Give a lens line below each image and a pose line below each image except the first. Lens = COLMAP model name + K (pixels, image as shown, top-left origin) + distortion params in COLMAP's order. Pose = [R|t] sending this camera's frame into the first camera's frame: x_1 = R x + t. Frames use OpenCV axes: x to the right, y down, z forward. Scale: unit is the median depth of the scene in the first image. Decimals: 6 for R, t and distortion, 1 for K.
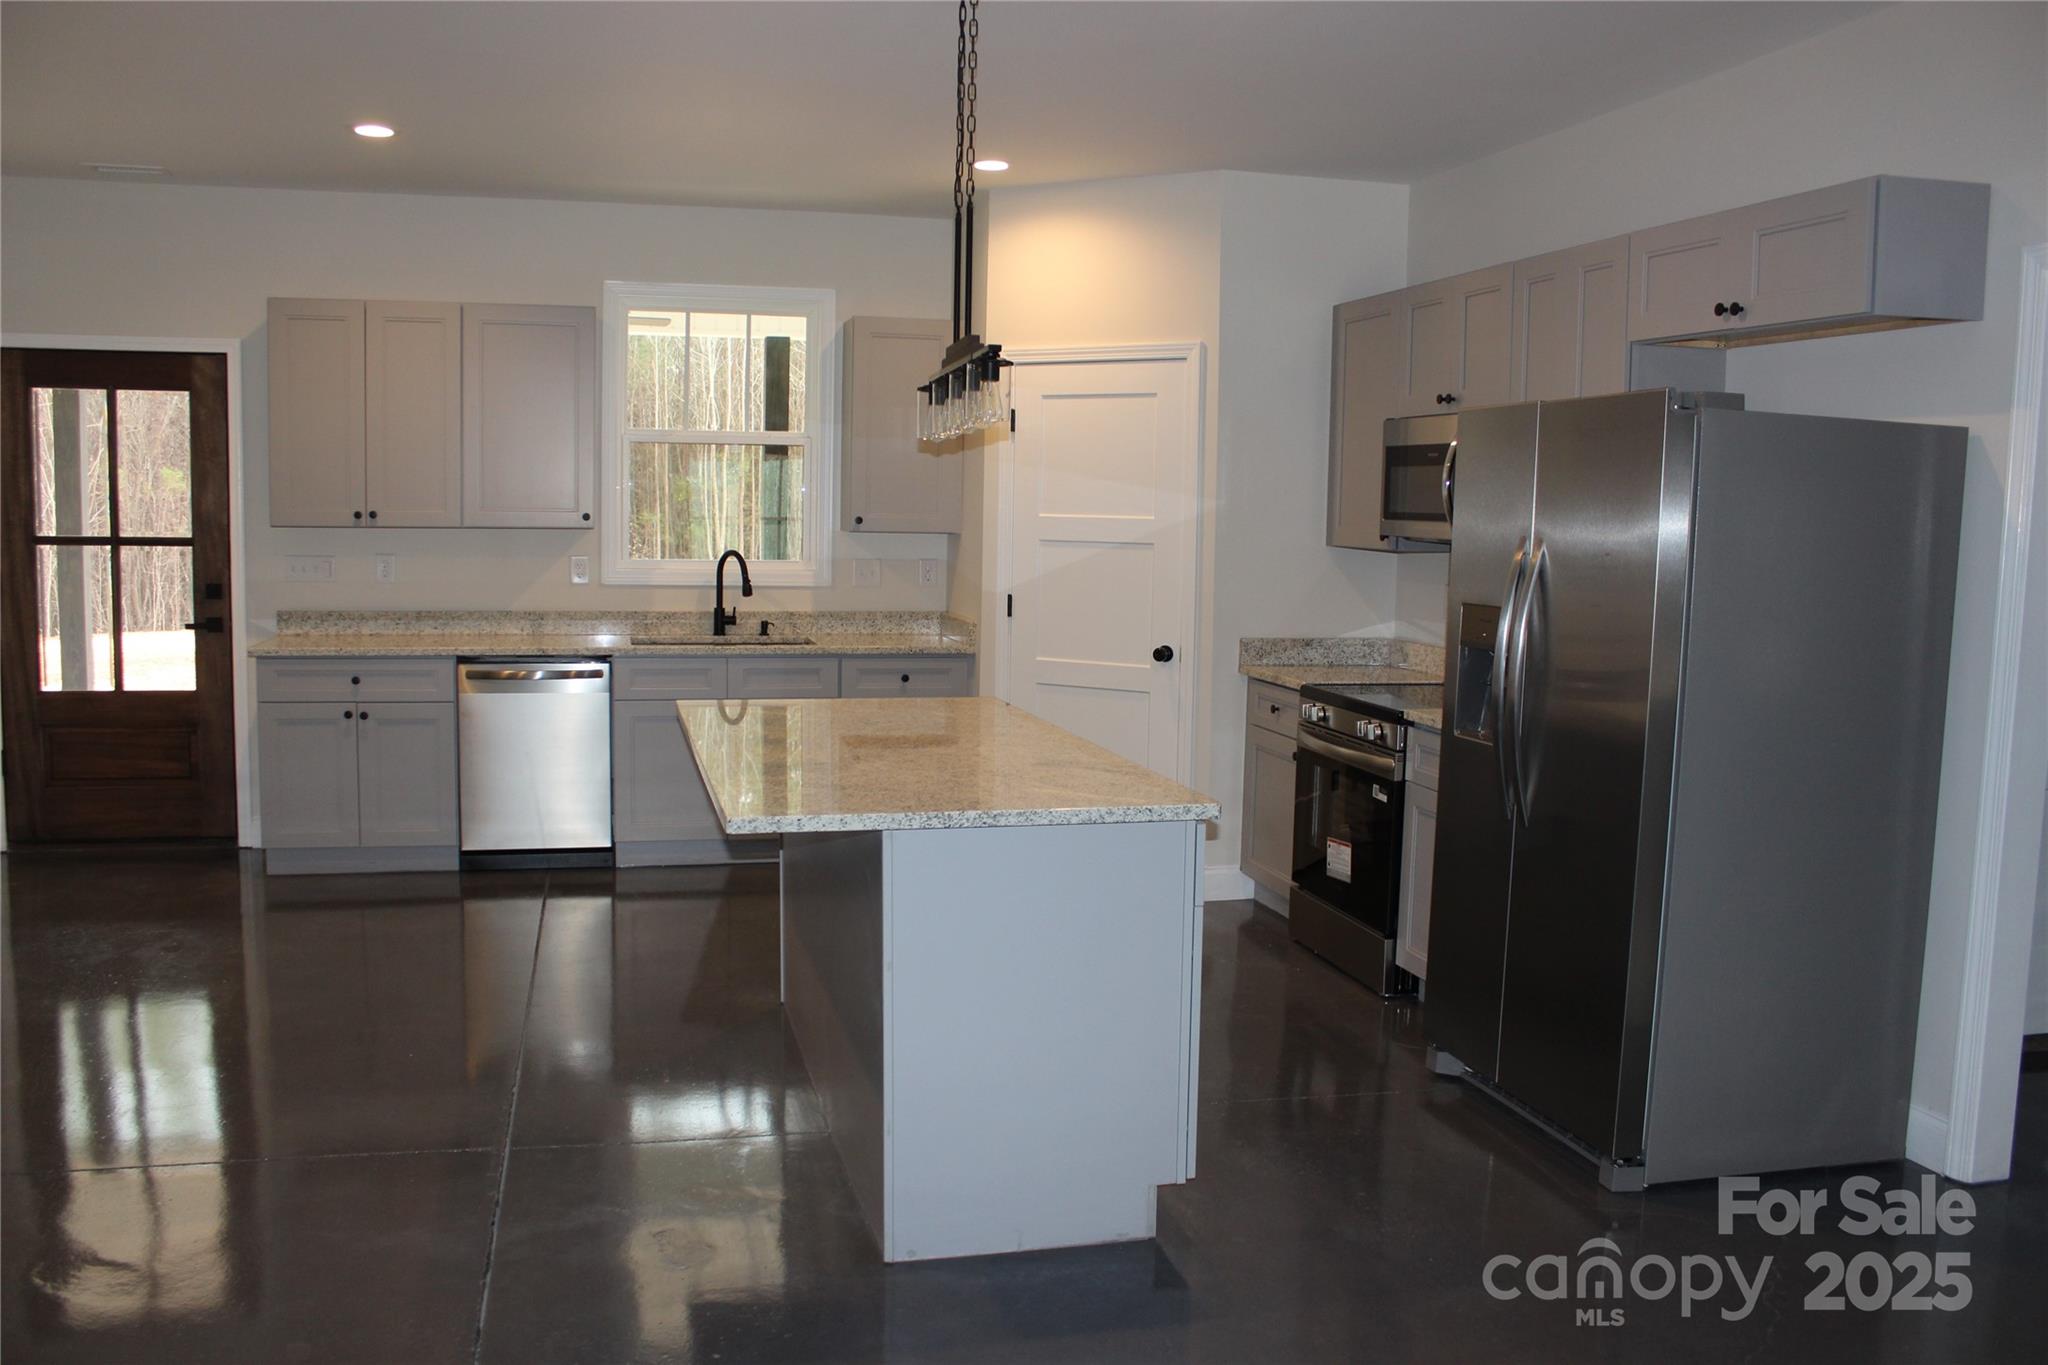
lens RADIAL K [[1779.2, 0, 1024.0], [0, 1779.2, 682.5], [0, 0, 1]] dist [-0.130624, 0.204983]
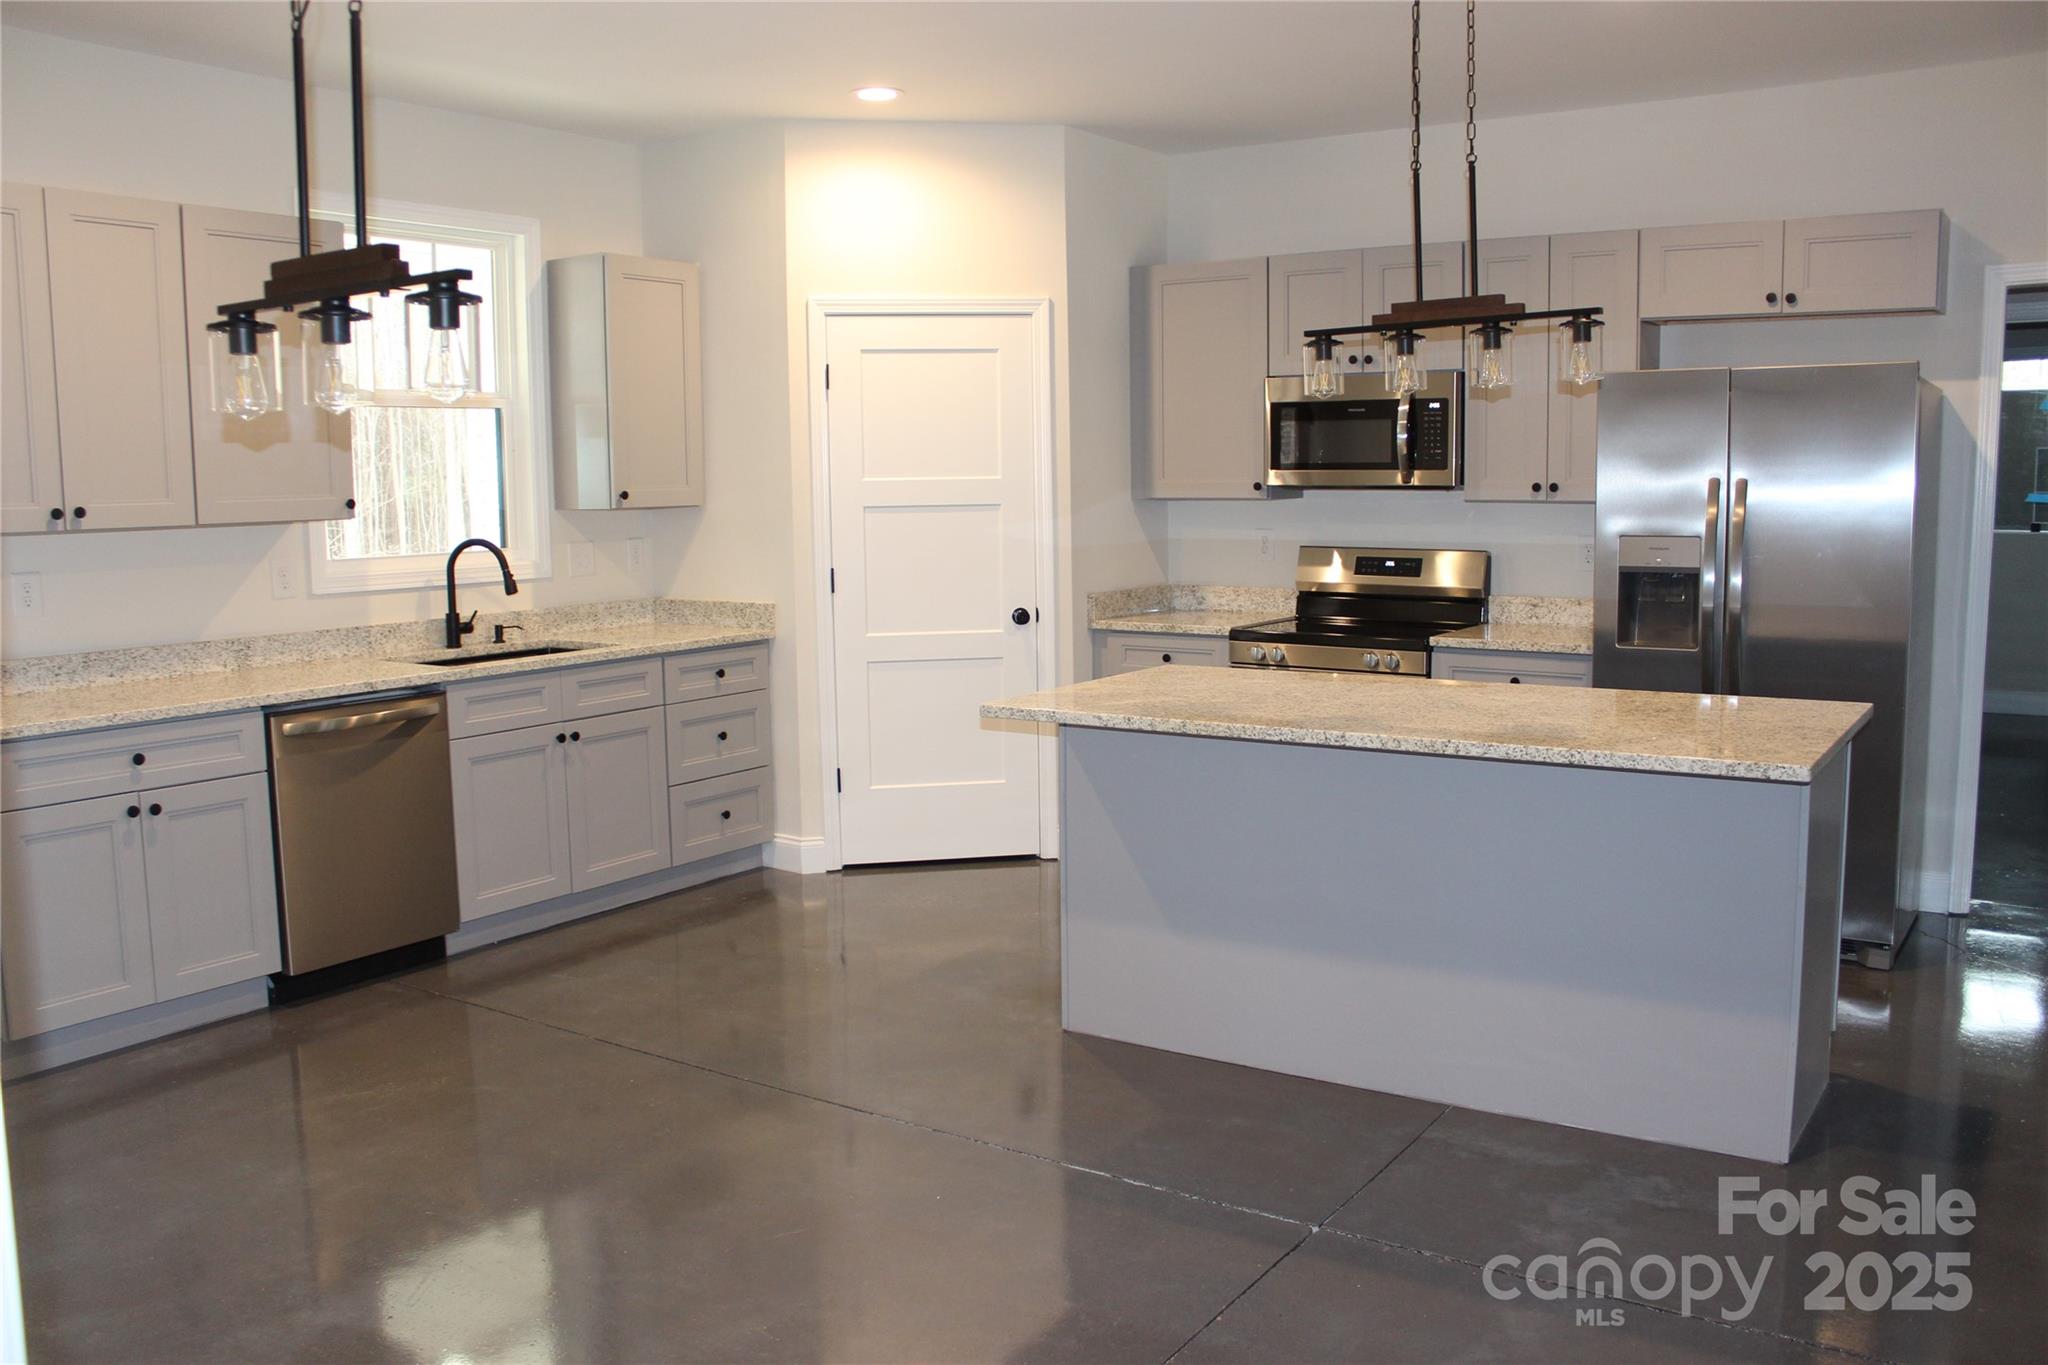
lens RADIAL K [[1779.2, 0, 1024.0], [0, 1779.2, 682.5], [0, 0, 1]] dist [-0.130624, 0.204983]
pose [[0.731340, -0.109939, 0.673093, -0.539124], [0.093613, 0.993763, 0.060601, -0.036439], [-0.675558, 0.018690, 0.737070, 0.257920]]
